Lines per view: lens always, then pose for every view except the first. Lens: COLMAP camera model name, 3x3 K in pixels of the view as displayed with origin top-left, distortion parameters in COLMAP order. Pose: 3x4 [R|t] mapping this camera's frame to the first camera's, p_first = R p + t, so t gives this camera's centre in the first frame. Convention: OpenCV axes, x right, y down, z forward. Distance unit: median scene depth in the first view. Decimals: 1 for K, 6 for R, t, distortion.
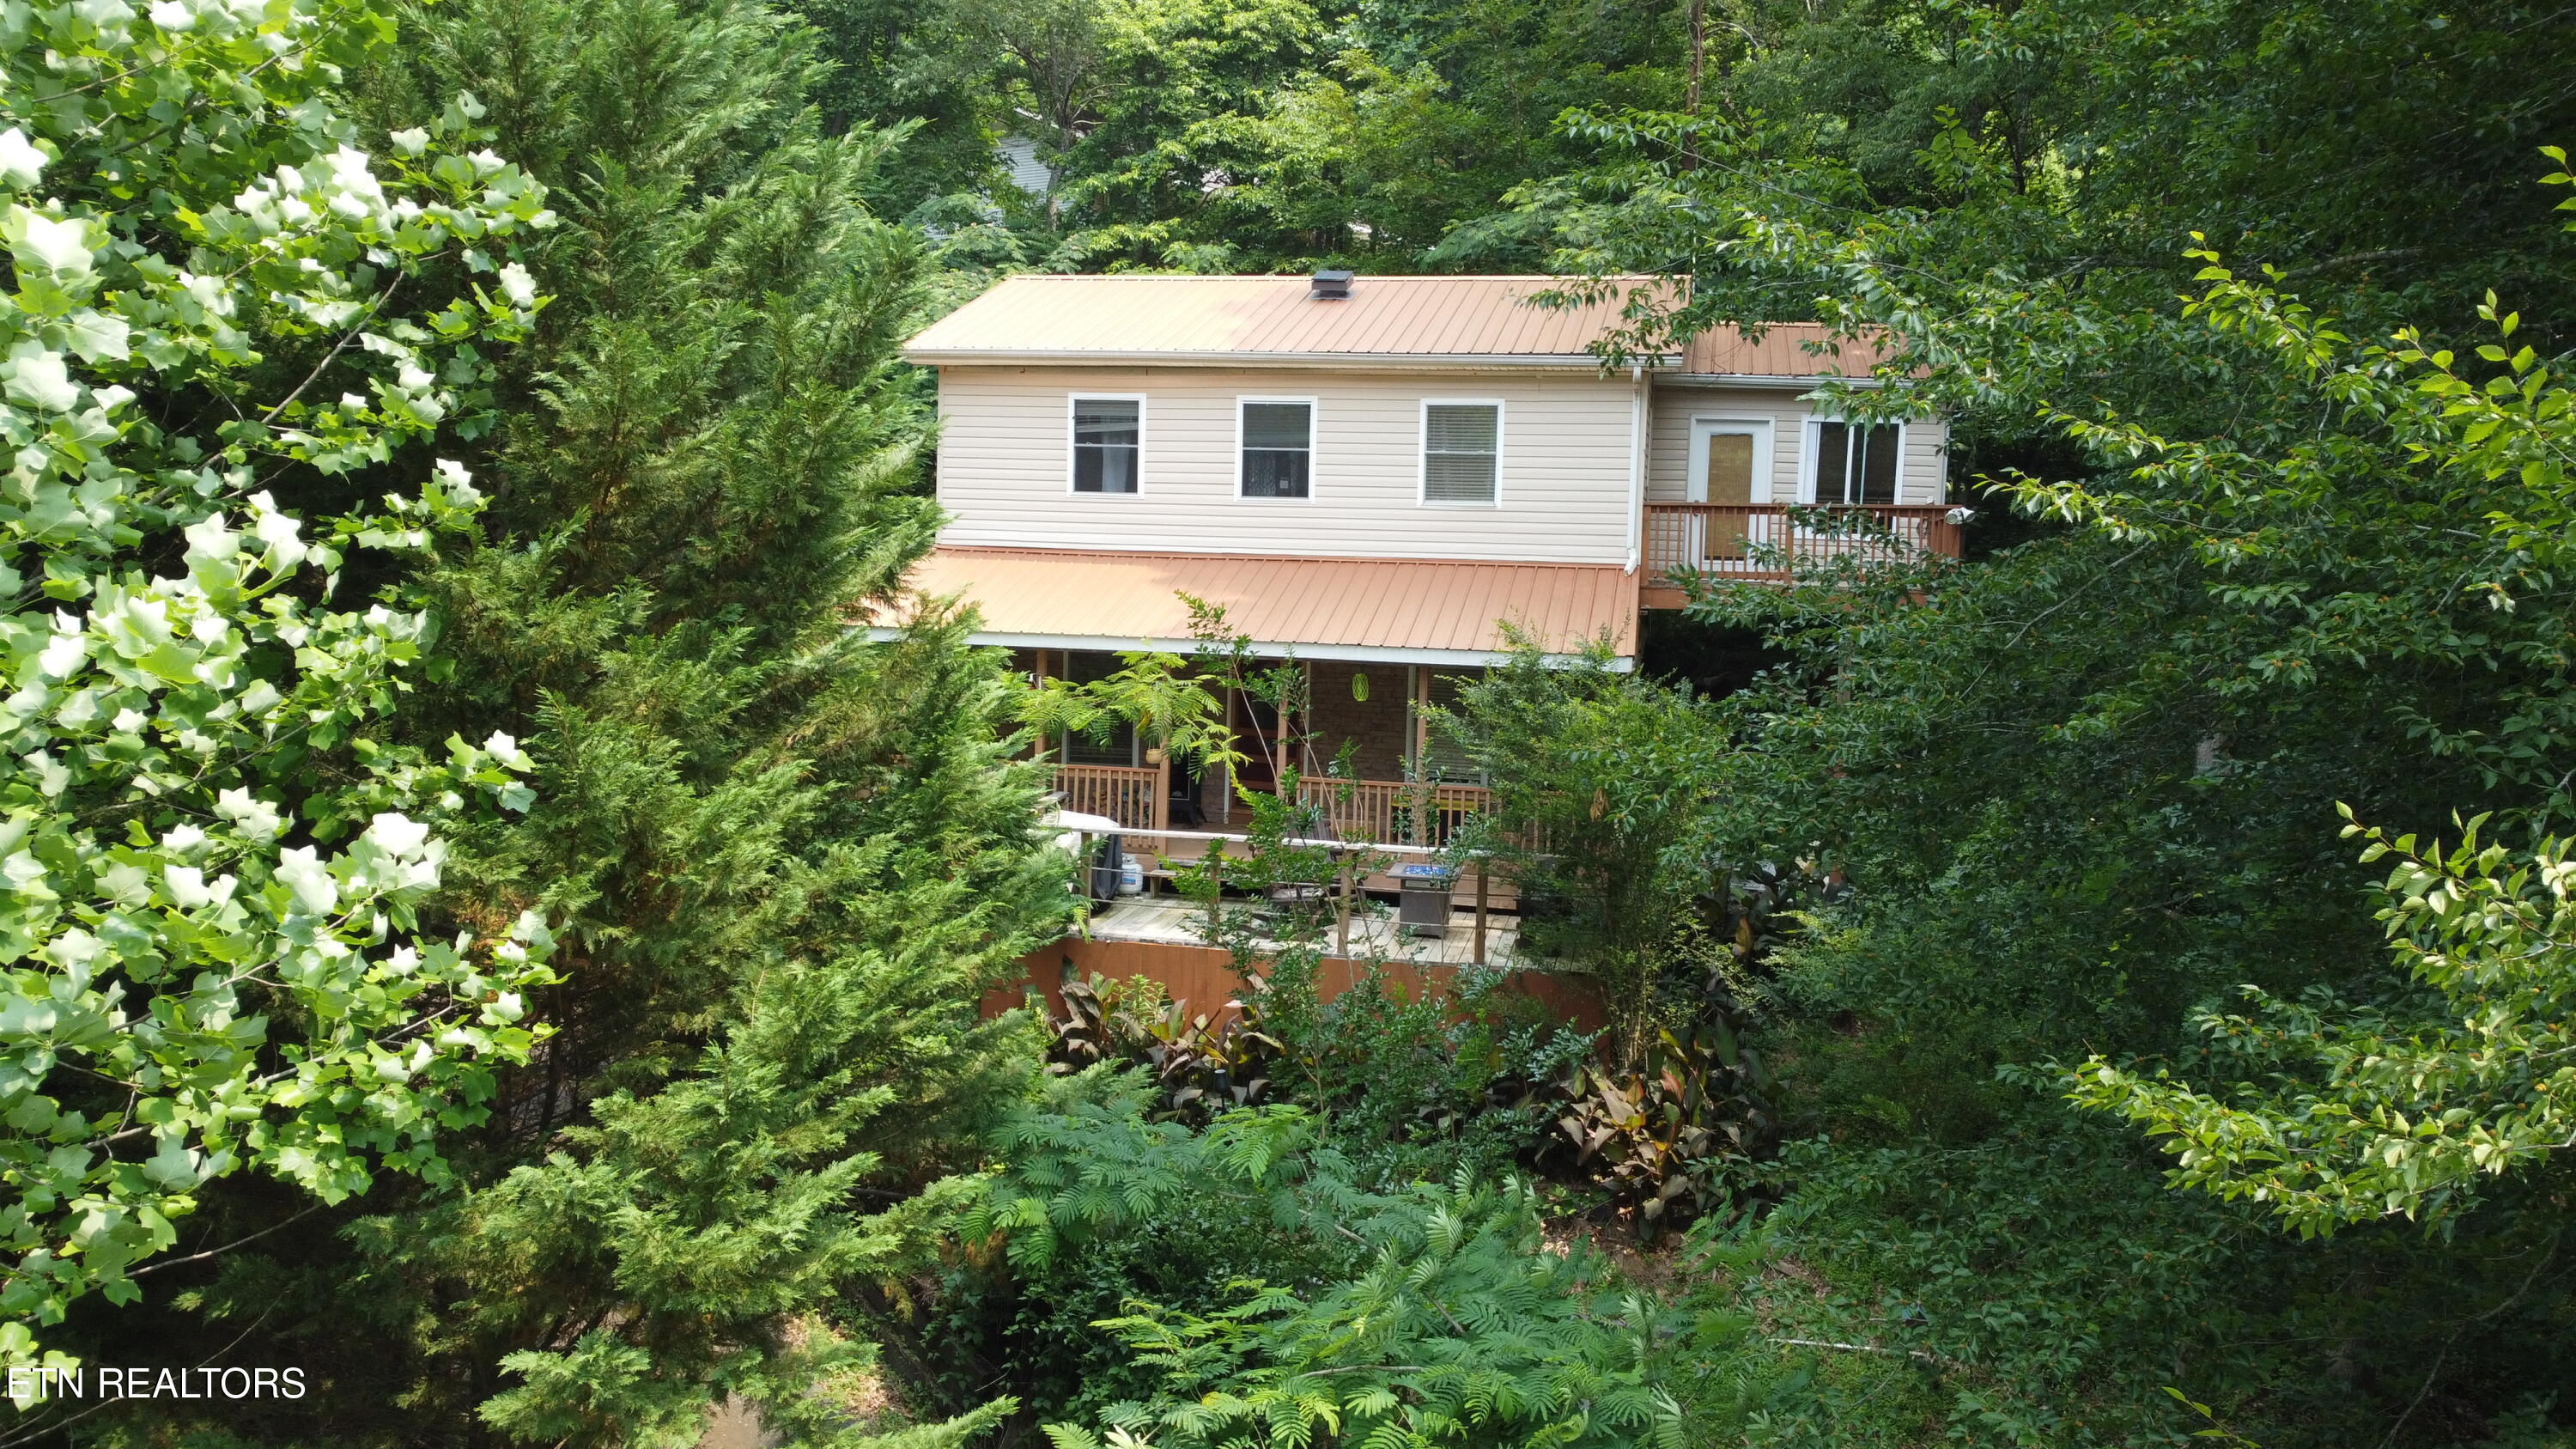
lens RADIAL K [[1964.7, 0, 1283.8], [0, 1964.7, 722.0], [0, 0, 1]] dist [0.004834, -0.007636]
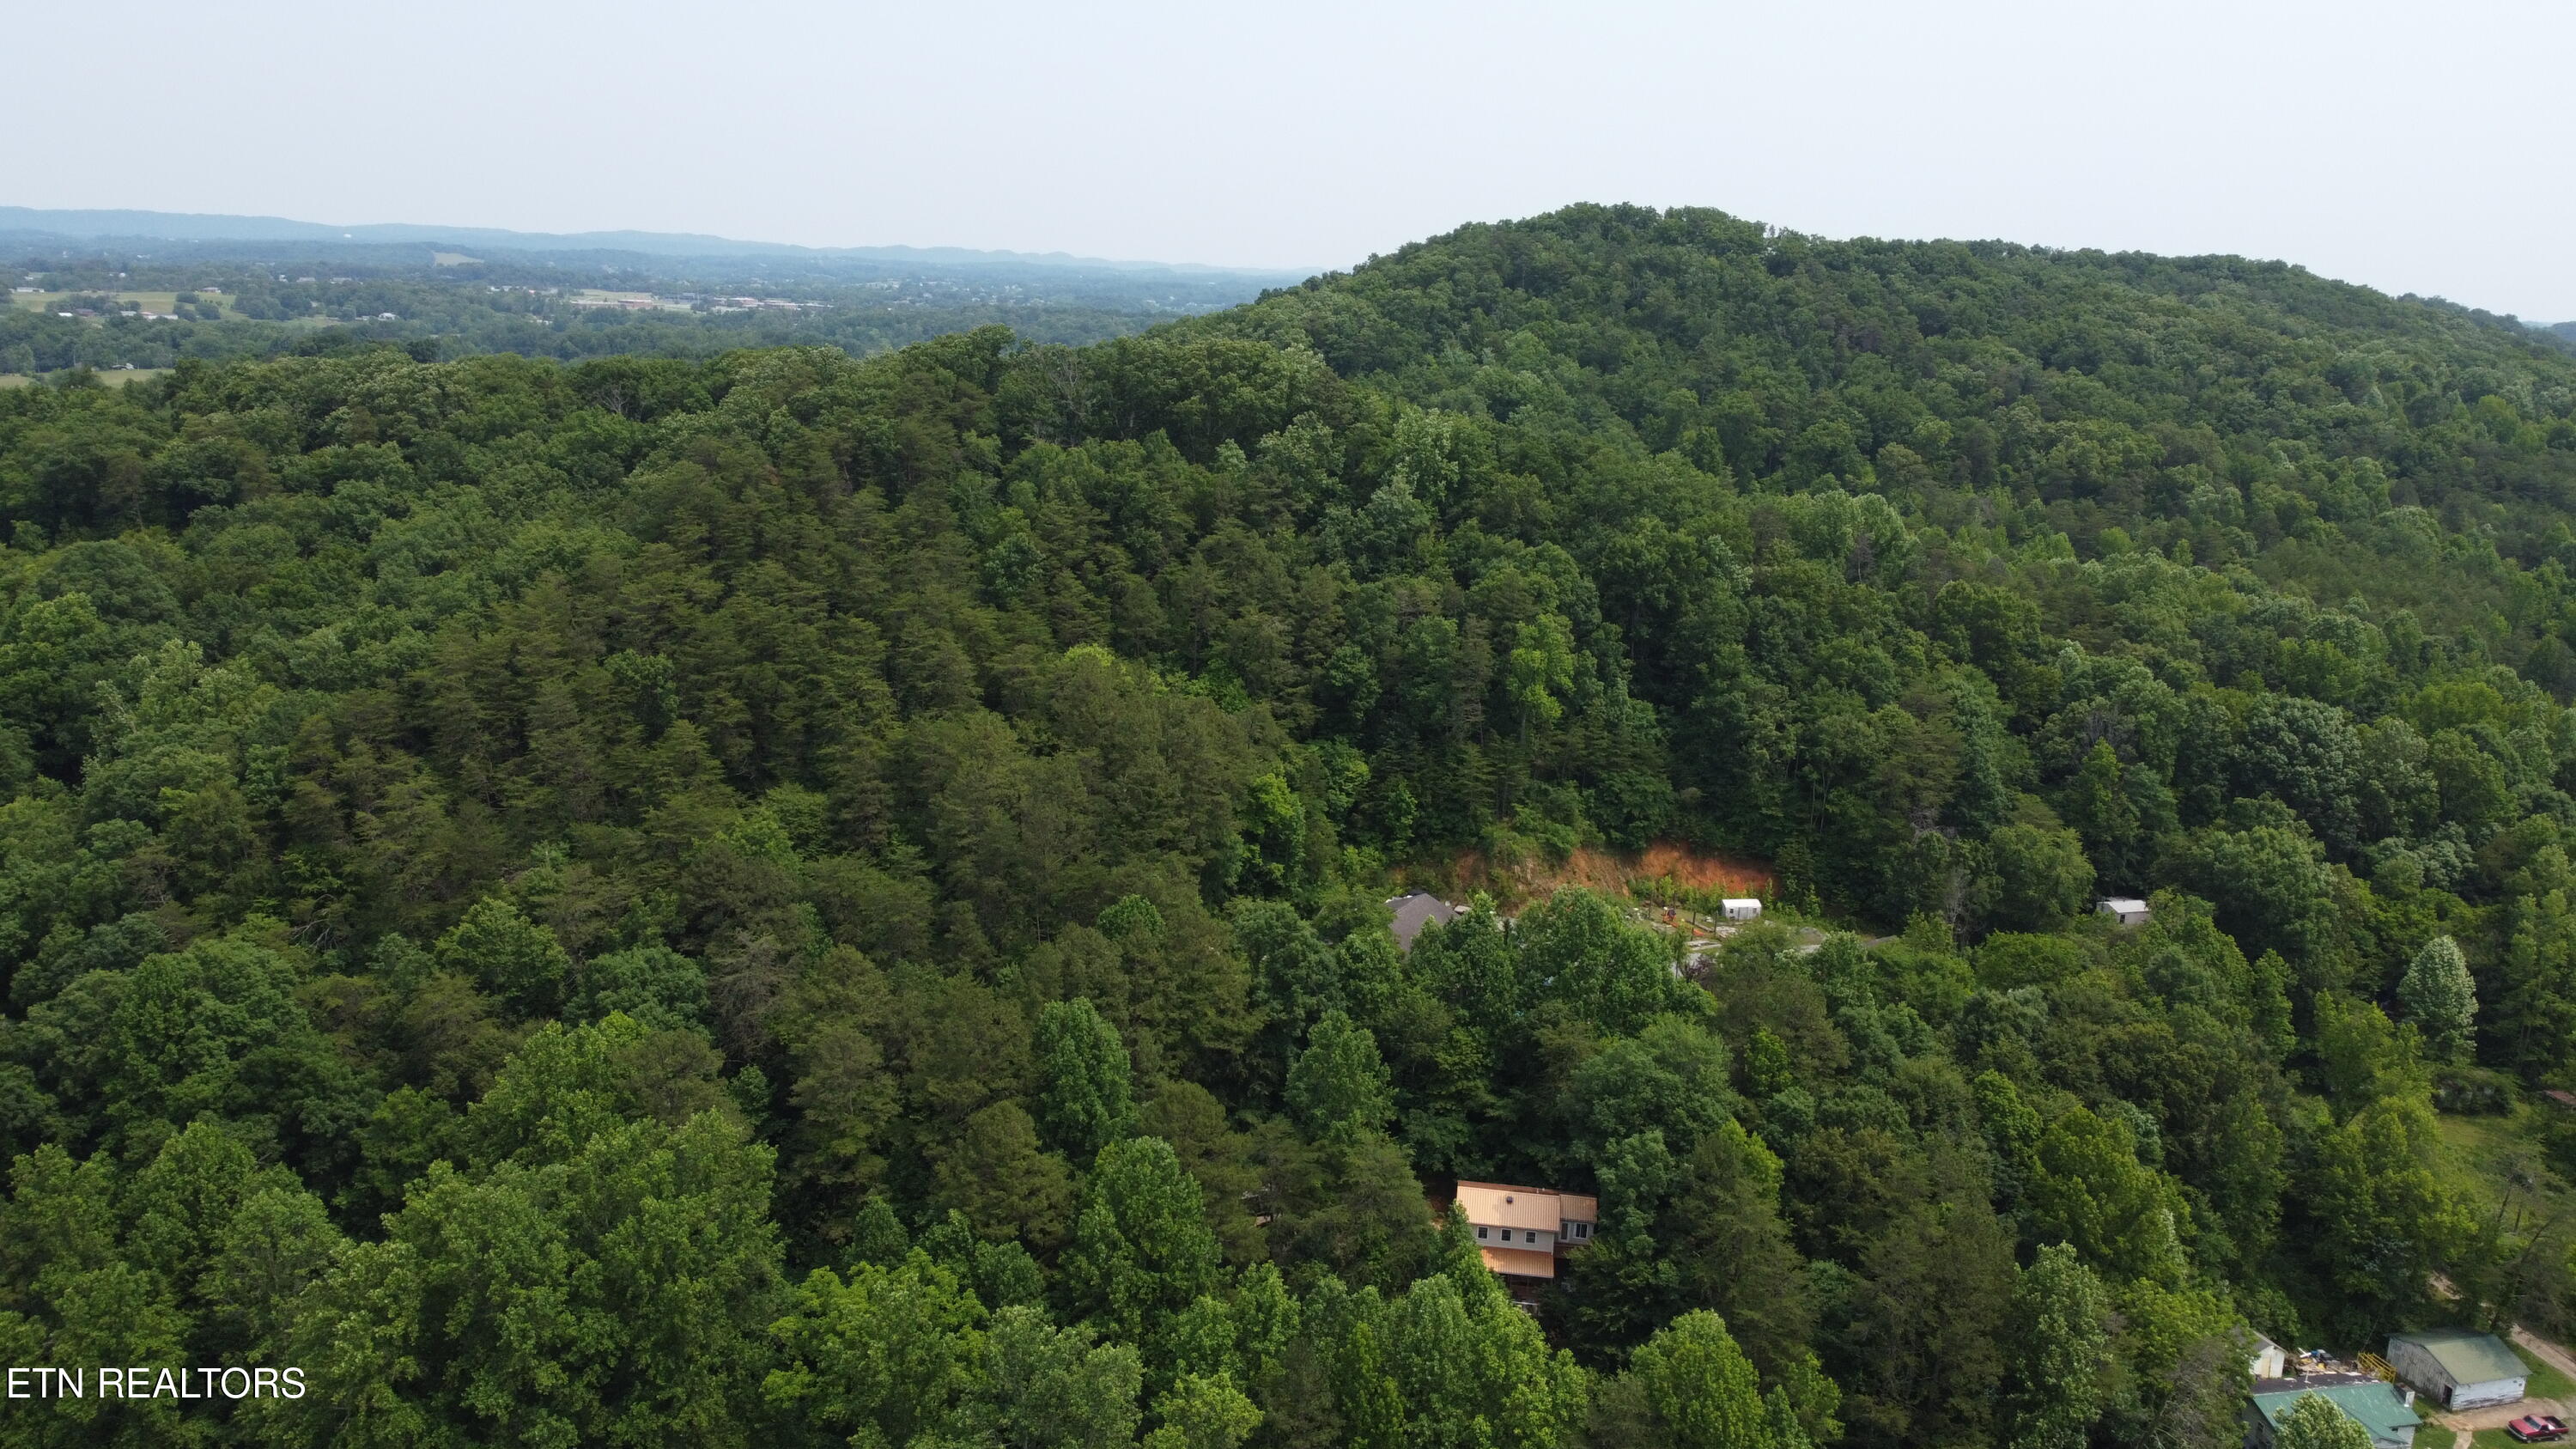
lens RADIAL K [[1964.7, 0, 1286.4], [0, 1964.7, 725.9], [0, 0, 1]] dist [0.004834, -0.007636]
pose [[0.995365, -0.007493, 0.095880, -1.558905], [-0.006498, 0.989441, 0.144788, -3.172074], [-0.095953, -0.144740, 0.984806, -6.099516]]
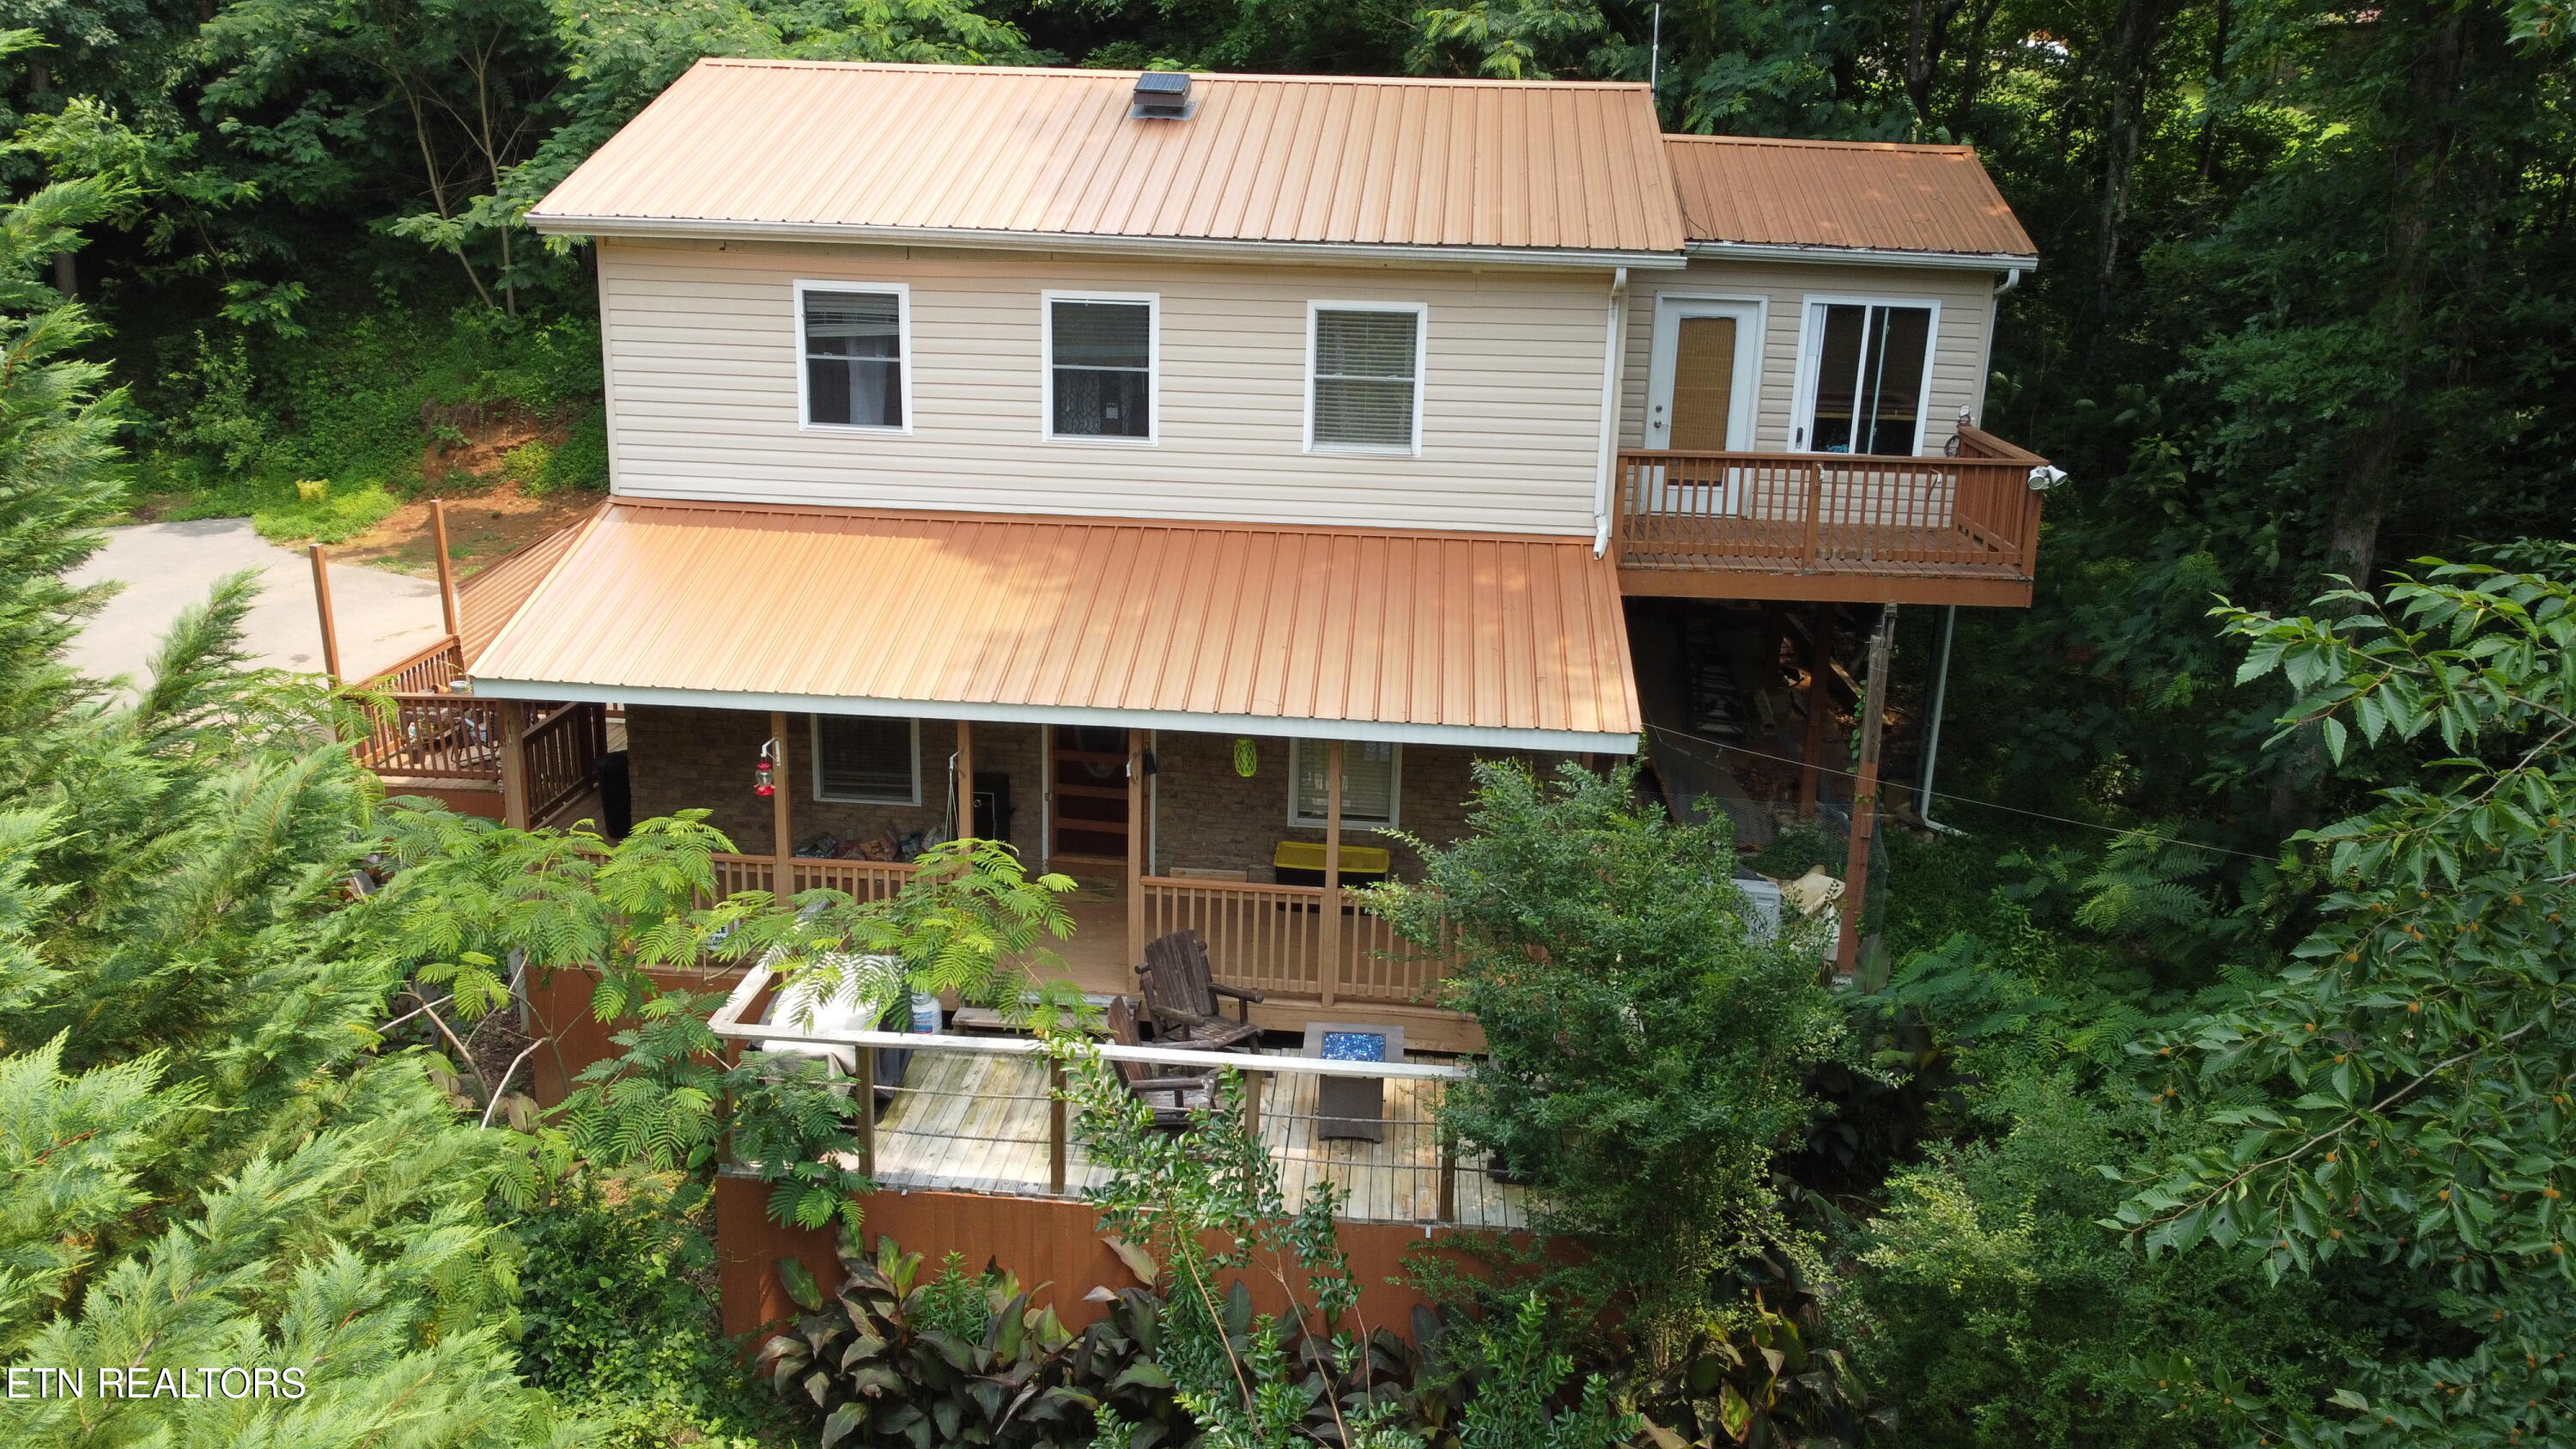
lens RADIAL K [[1964.7, 0, 1289.9], [0, 1964.7, 721.4], [0, 0, 1]] dist [0.004834, -0.007636]
pose [[0.991248, -0.035883, 0.127042, -0.030436], [0.010700, 0.981022, 0.193601, -0.149142], [-0.131578, -0.190548, 0.972820, 0.281959]]
